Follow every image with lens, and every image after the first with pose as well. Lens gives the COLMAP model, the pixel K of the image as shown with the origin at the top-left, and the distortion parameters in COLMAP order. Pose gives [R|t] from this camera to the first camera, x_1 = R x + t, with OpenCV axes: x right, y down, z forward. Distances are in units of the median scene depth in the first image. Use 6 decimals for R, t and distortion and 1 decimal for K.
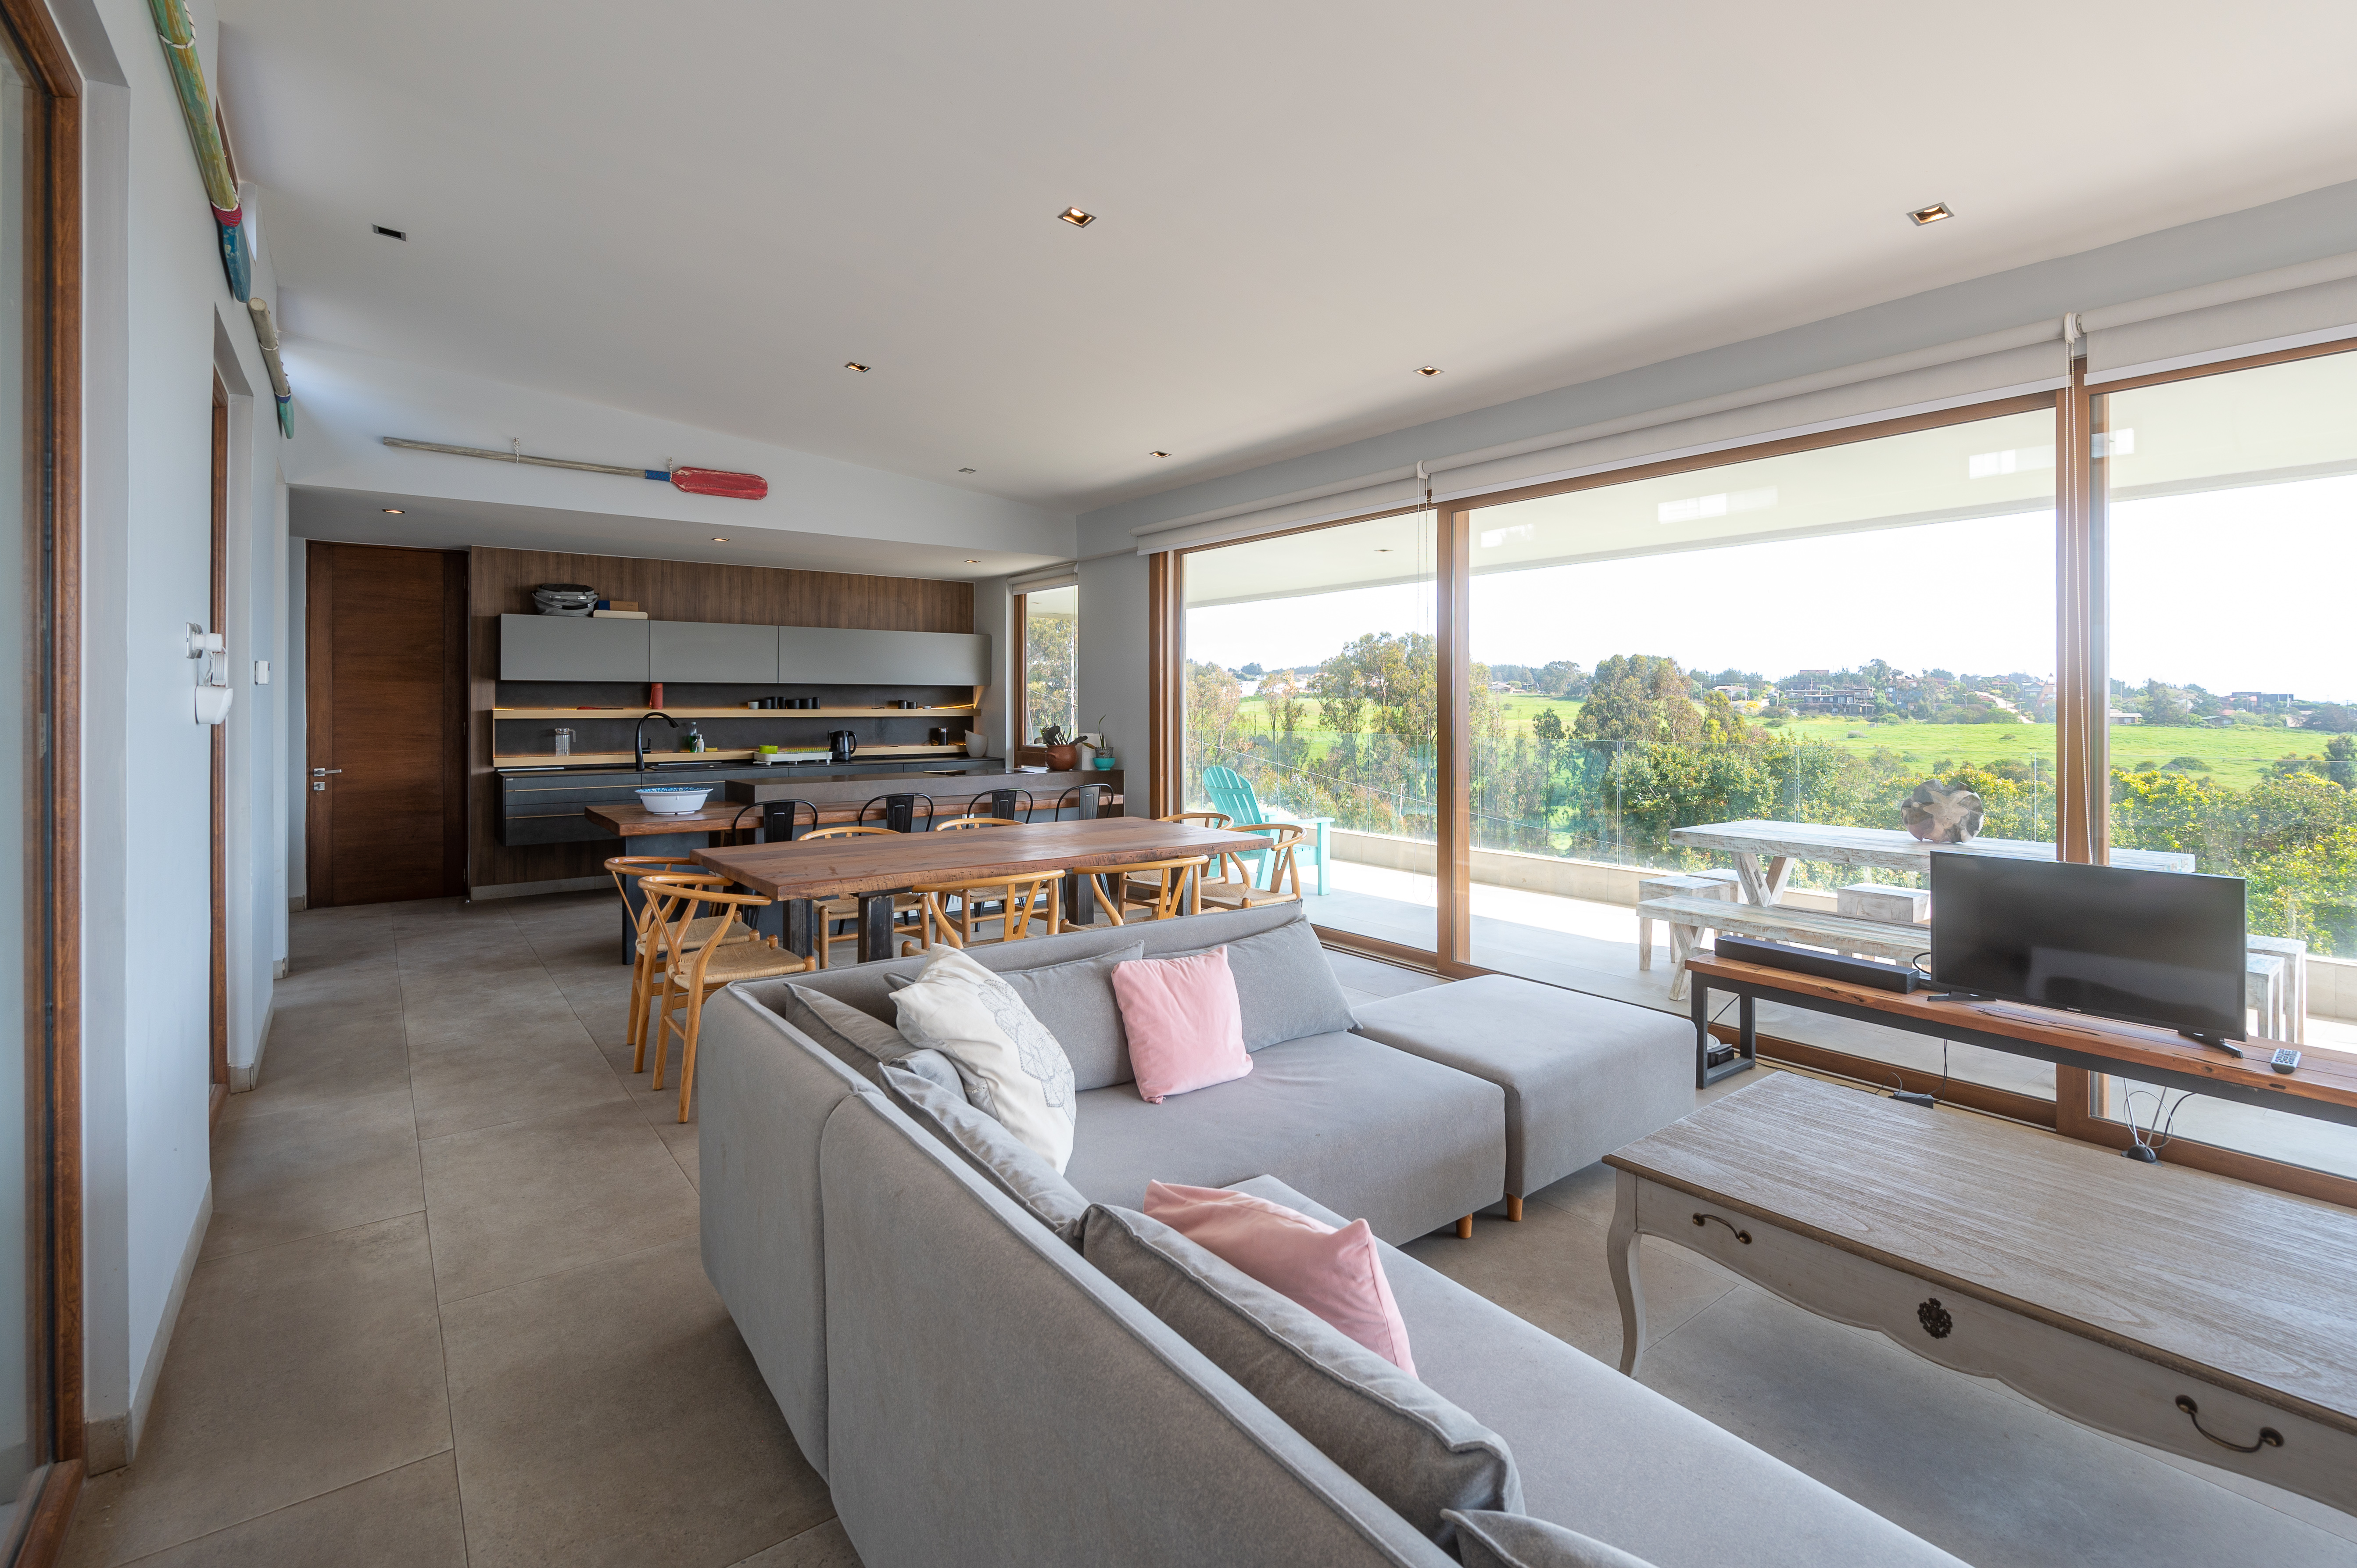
lens RADIAL K [[968.8, 0, 1182.4], [0, 968.8, 702.3], [0, 0, 1]] dist [-0.001270, -0.000234]
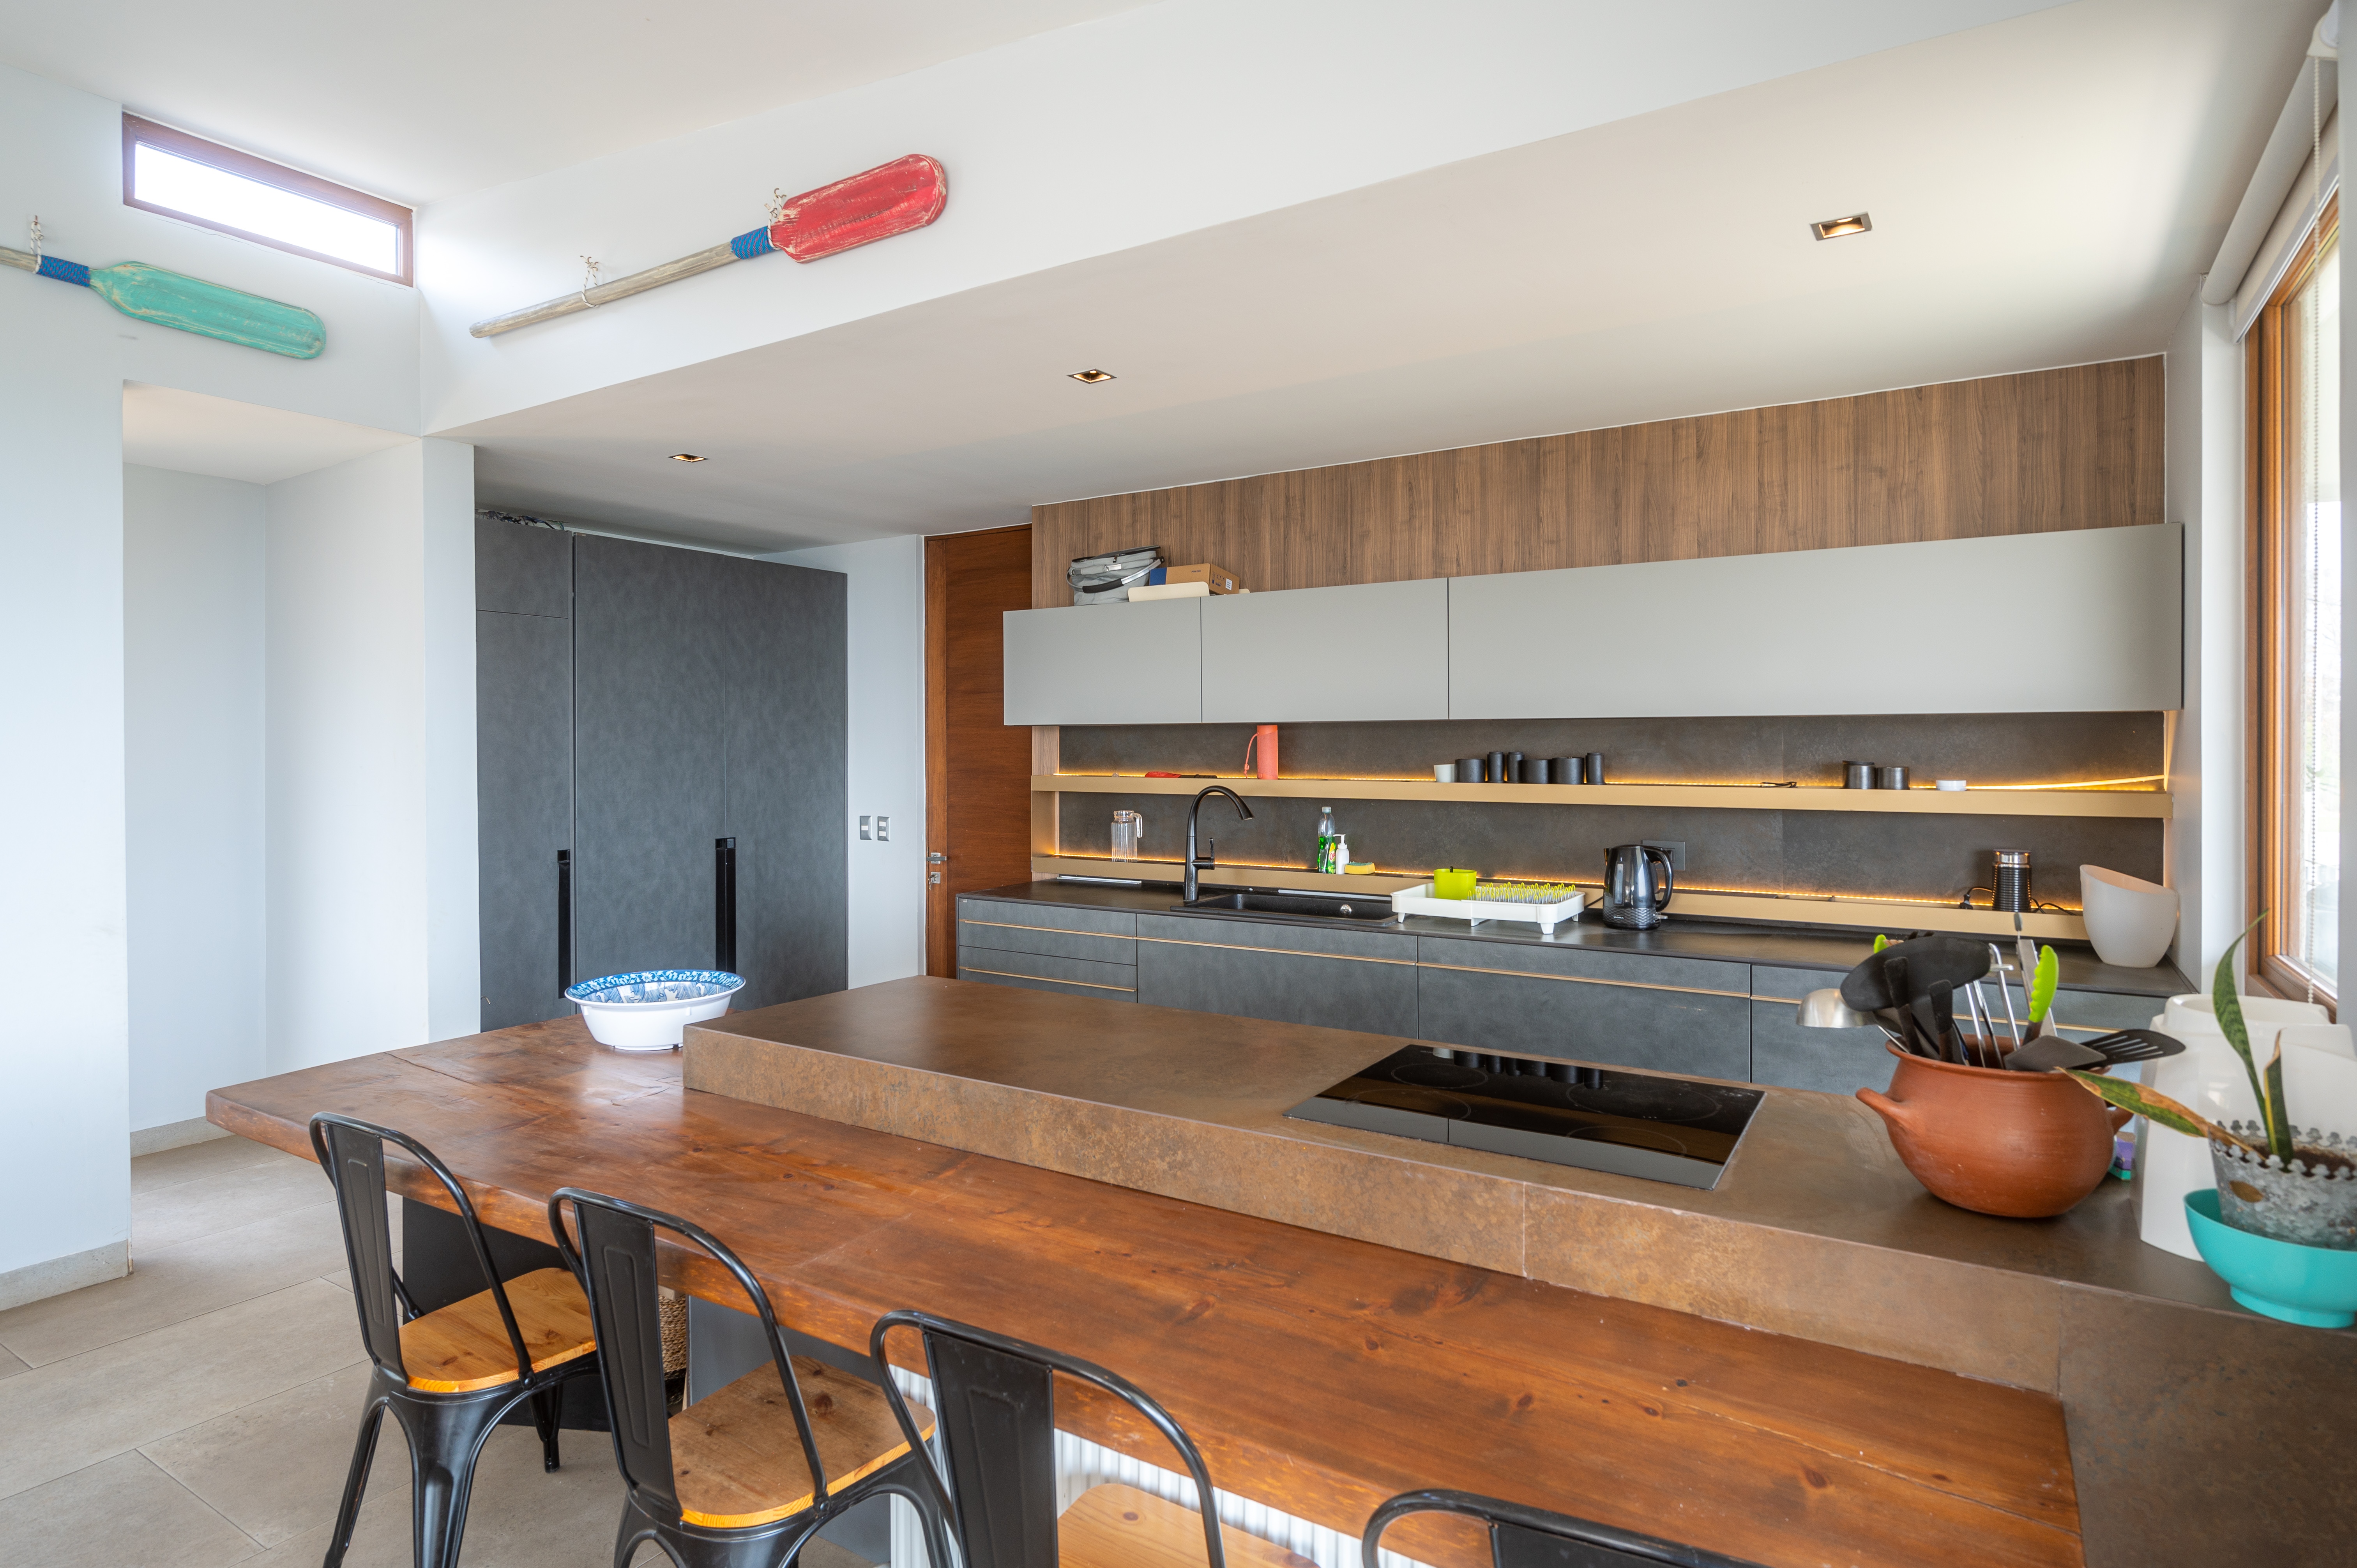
lens RADIAL K [[1256.2, 0, 1177.6], [0, 1256.2, 747.6], [0, 0, 1]] dist [-0.001263, -0.000099]
pose [[0.370542, -0.000860, -0.928815, 0.029460], [0.002117, 0.999998, -0.000081, -0.007970], [0.928813, -0.001936, 0.370543, 0.683218]]
